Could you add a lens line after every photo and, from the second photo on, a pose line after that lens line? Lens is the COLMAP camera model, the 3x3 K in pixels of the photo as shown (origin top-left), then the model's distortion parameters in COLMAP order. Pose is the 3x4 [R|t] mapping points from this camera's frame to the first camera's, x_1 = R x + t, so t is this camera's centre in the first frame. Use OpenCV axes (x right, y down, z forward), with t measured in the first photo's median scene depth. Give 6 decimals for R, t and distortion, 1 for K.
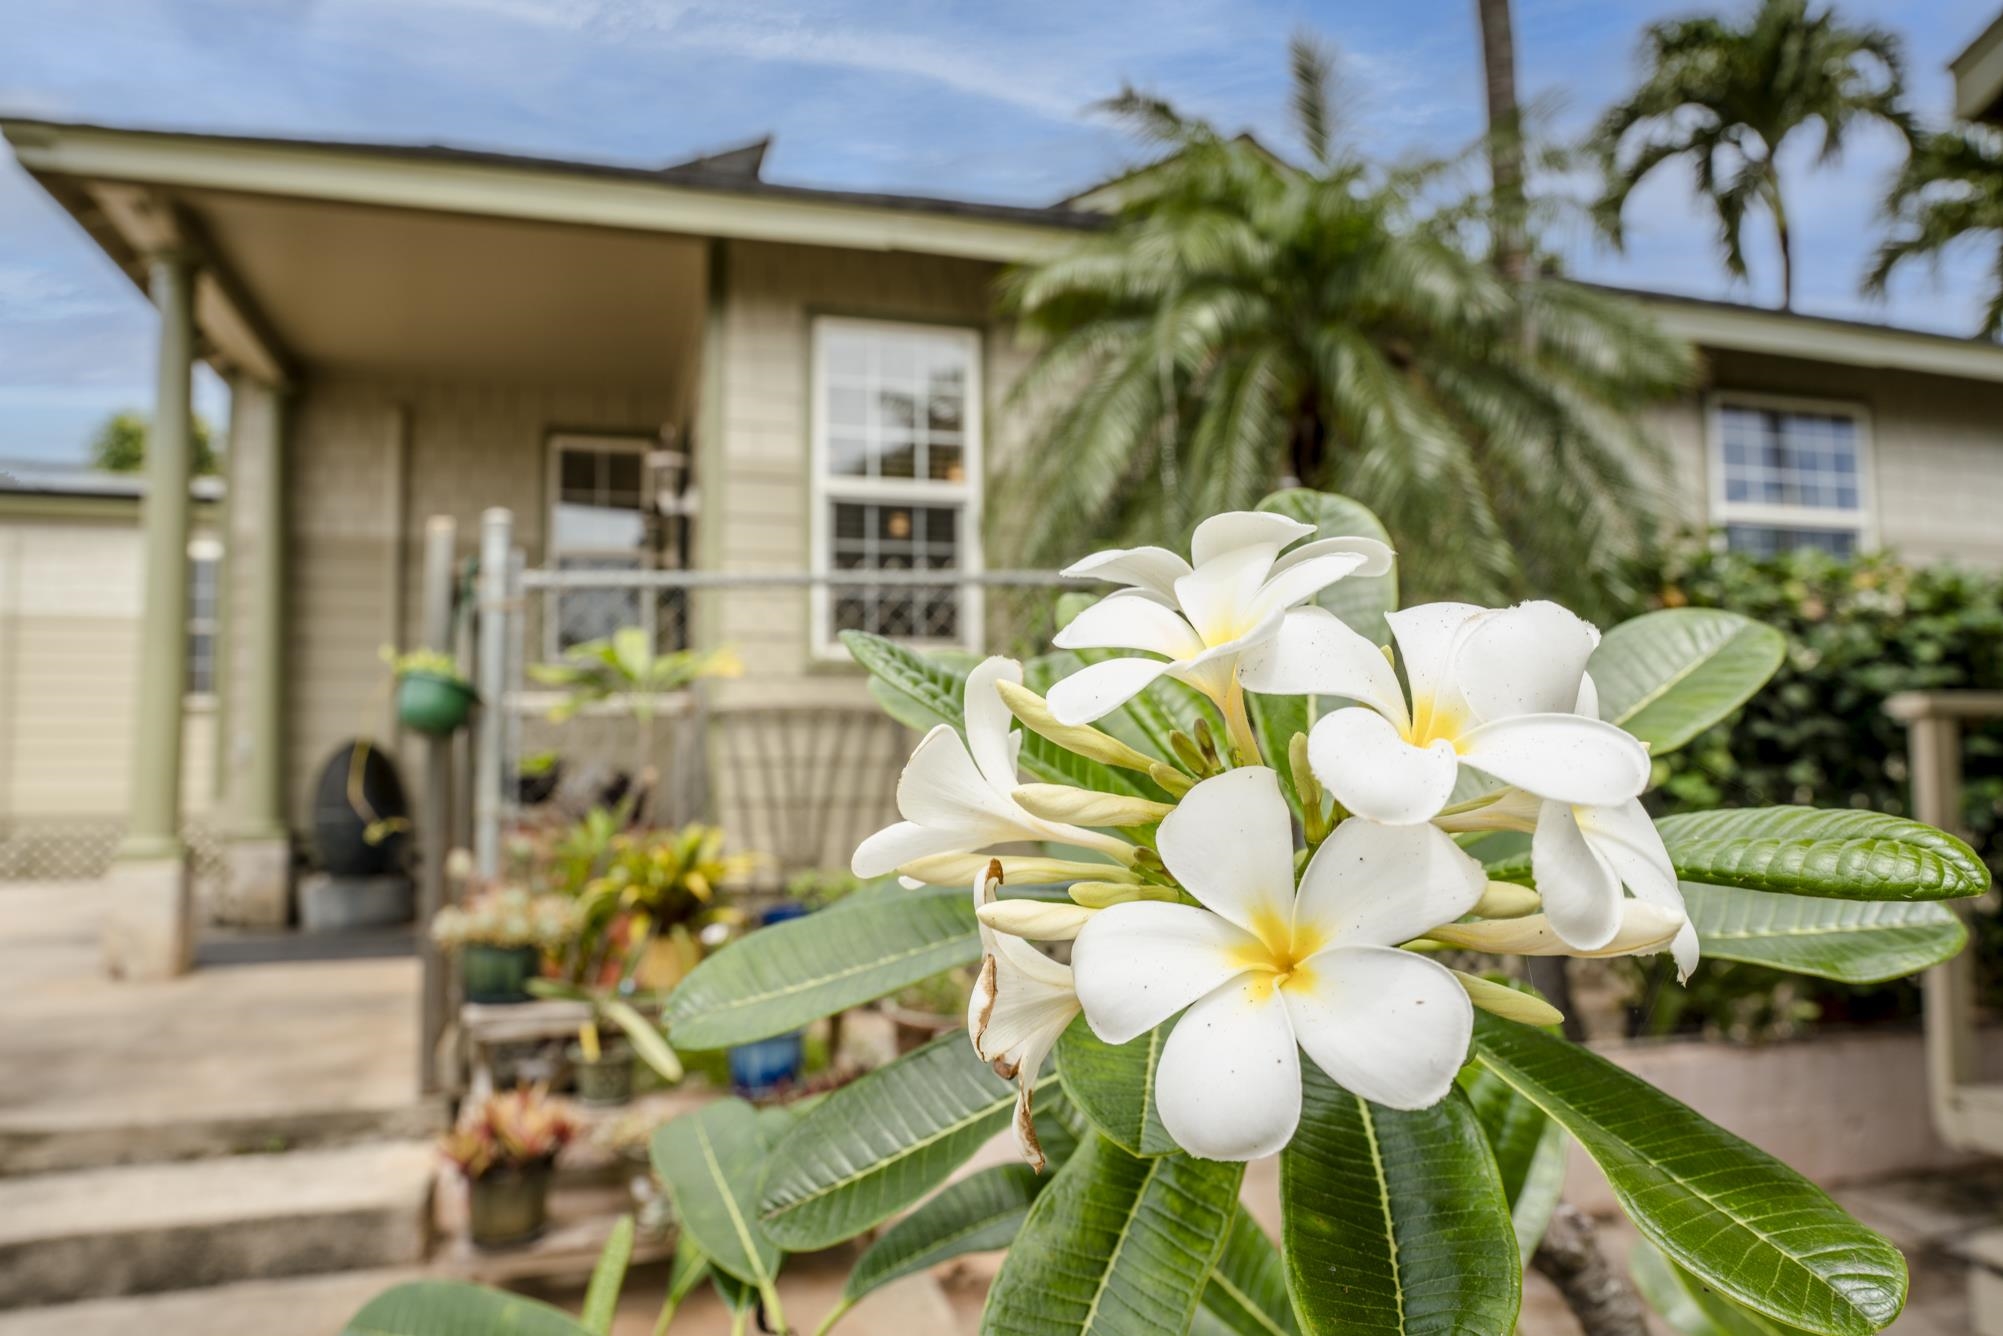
lens RADIAL K [[1431.6, 0, 1001.5], [0, 1431.6, 668.0], [0, 0, 1]] dist [-0.003957, -0.002185]
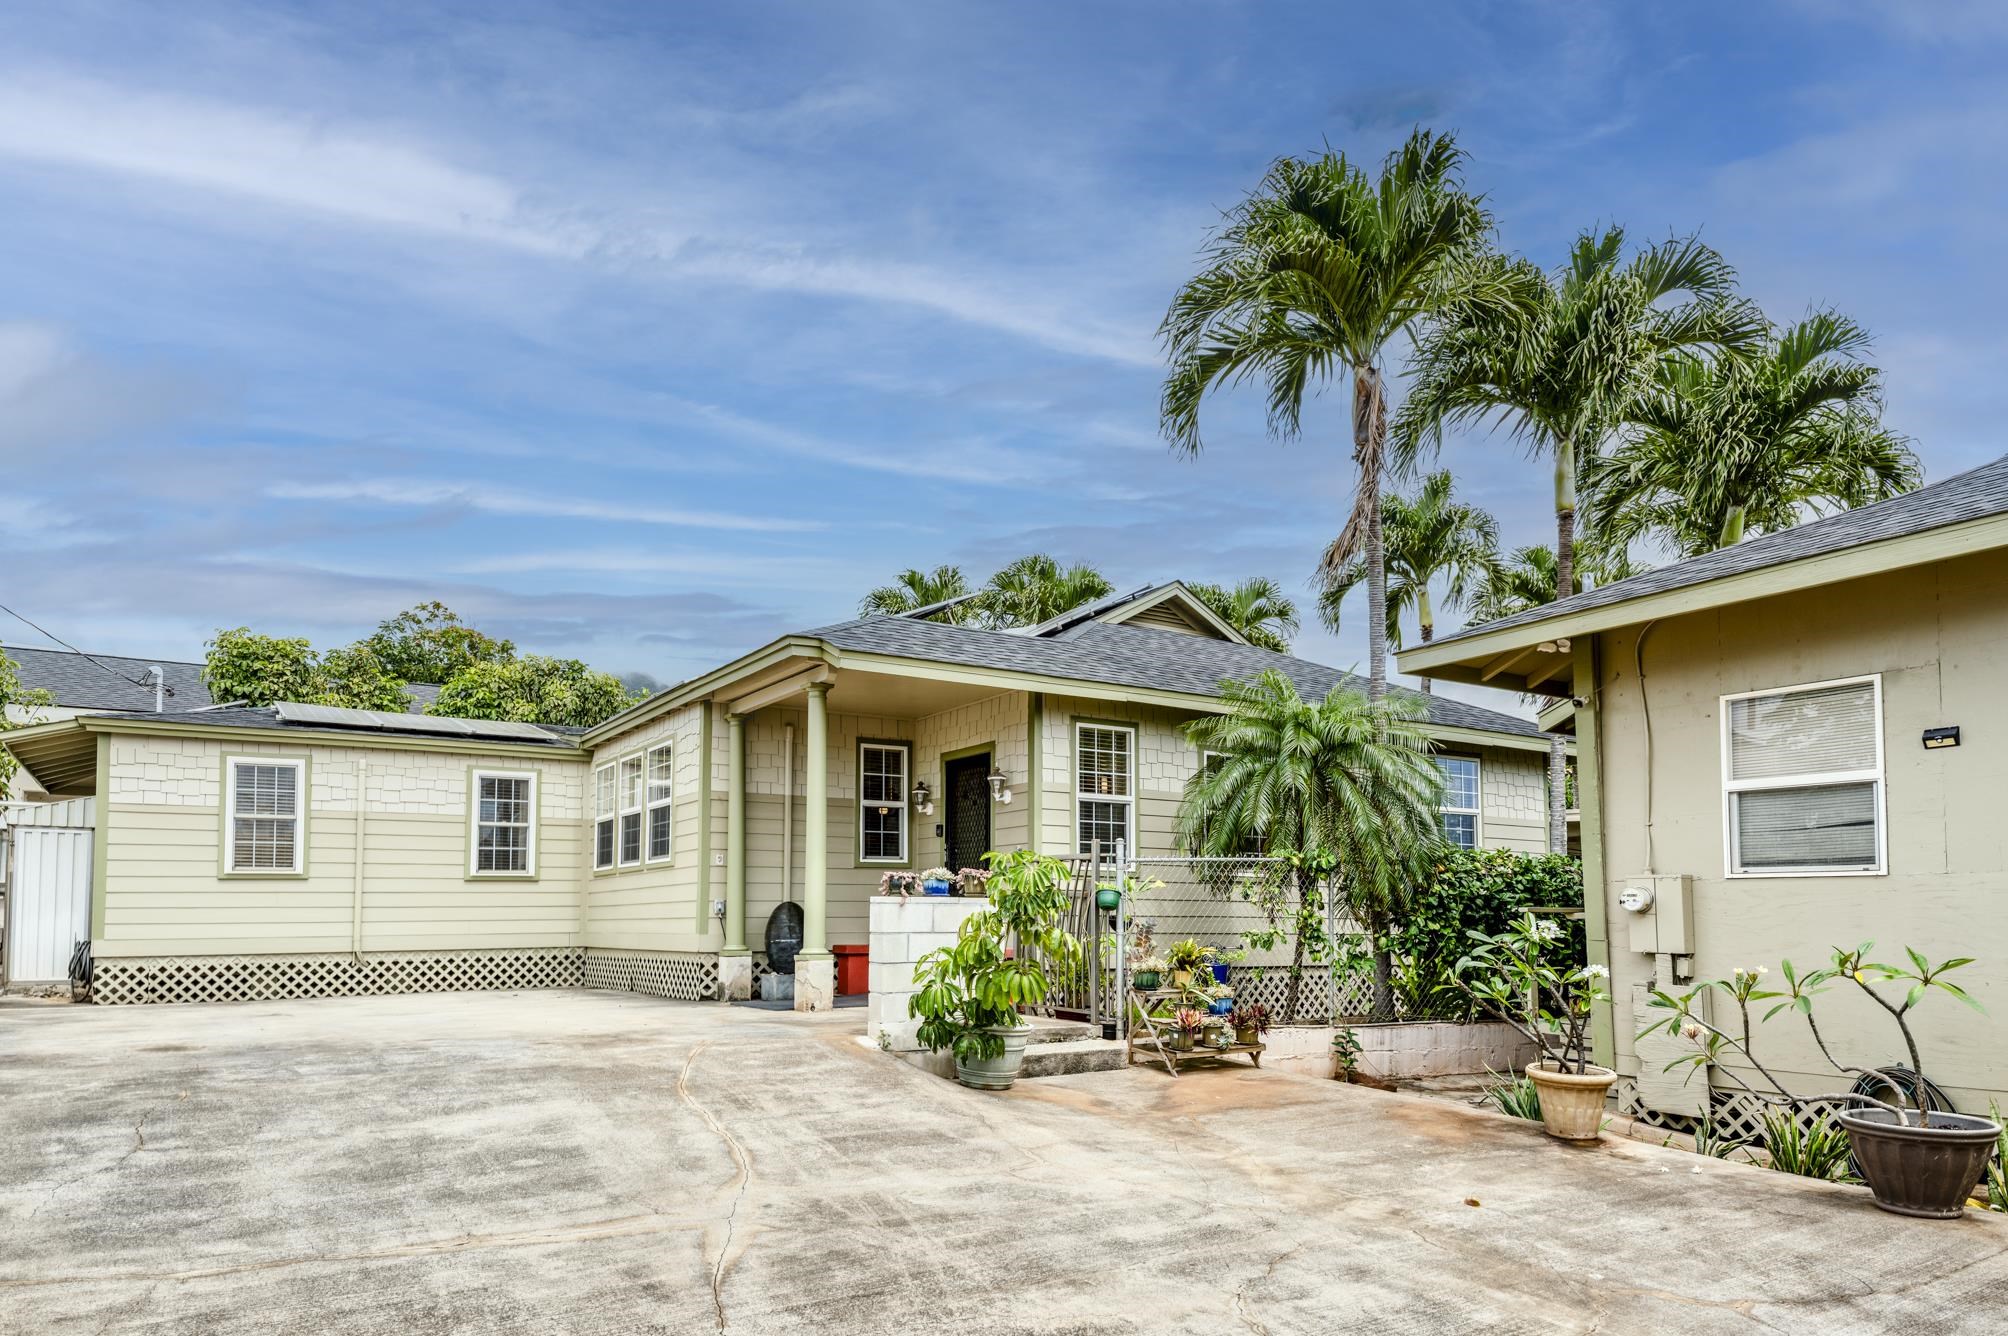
lens RADIAL K [[1262.7, 0, 1003.1], [0, 1262.7, 788.5], [0, 0, 1]] dist [0.196186, -0.172505]
pose [[0.972493, 0.033579, 0.230499, -1.001507], [-0.027502, 0.999186, -0.029528, -0.106336], [-0.231303, 0.022377, 0.972625, -1.343704]]
